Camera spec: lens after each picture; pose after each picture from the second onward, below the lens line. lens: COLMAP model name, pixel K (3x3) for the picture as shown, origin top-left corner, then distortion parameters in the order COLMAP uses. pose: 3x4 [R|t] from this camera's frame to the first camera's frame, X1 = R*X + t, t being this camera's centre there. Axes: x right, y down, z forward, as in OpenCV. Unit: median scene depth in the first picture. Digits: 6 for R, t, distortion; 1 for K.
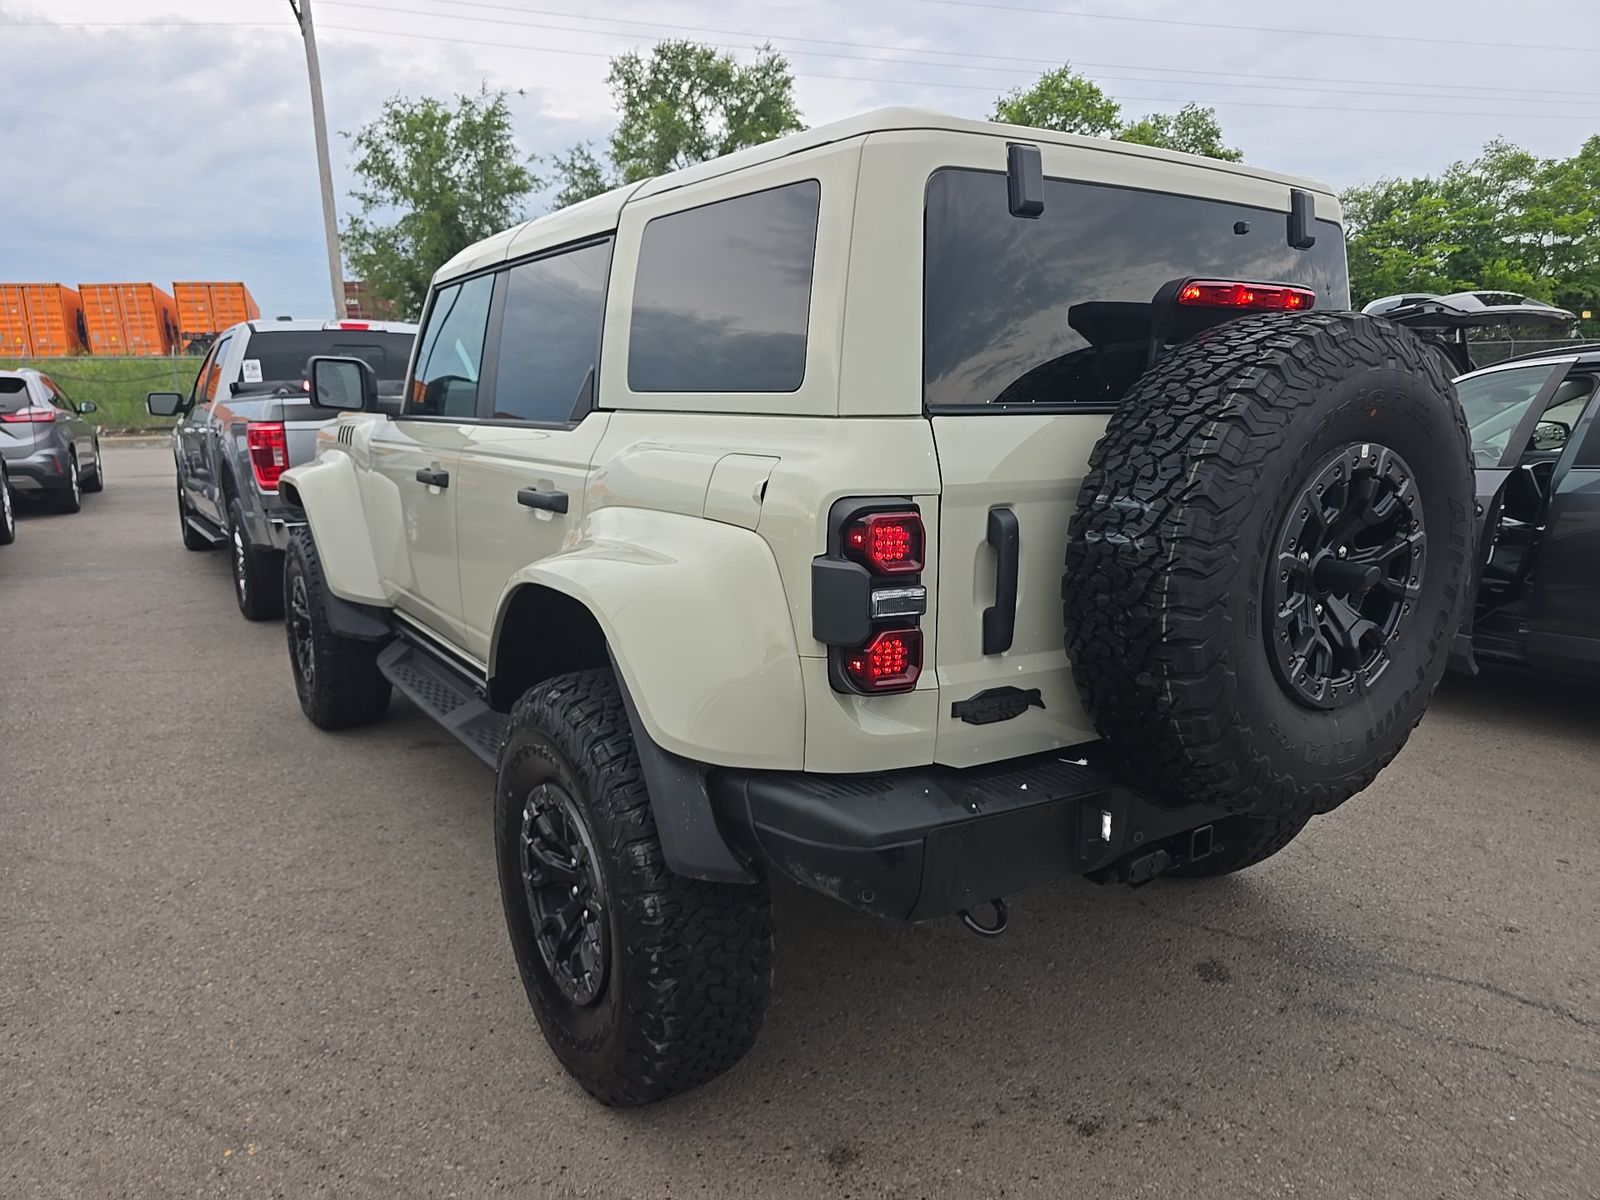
lens RADIAL K [[1056.1, 0, 782.9], [0, 1056.1, 597.6], [0, 0, 1]] dist [0.071261, -0.079250]
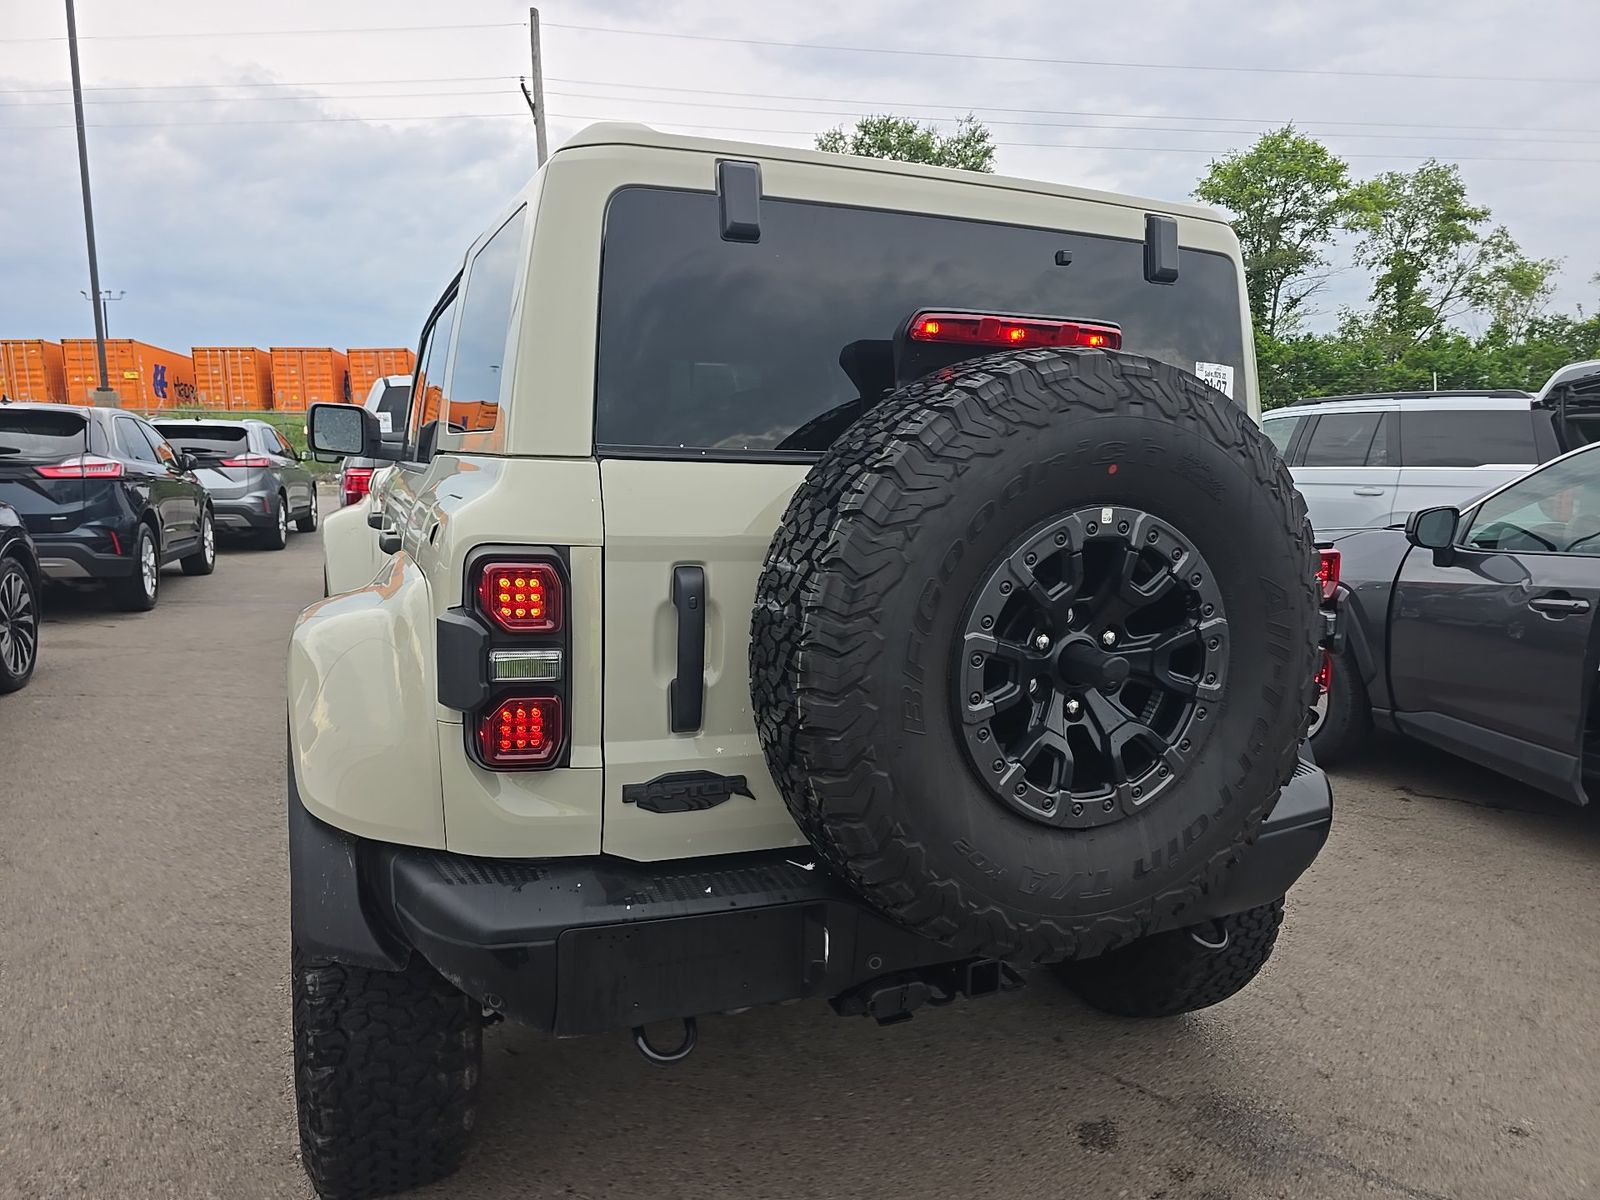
lens RADIAL K [[1056.1, 0, 782.9], [0, 1056.1, 597.6], [0, 0, 1]] dist [0.071261, -0.079250]
pose [[0.980658, 0.048316, -0.189673, 0.437377], [-0.059397, 0.996817, -0.053177, -0.015418], [0.186500, 0.063415, 0.980406, 0.152698]]
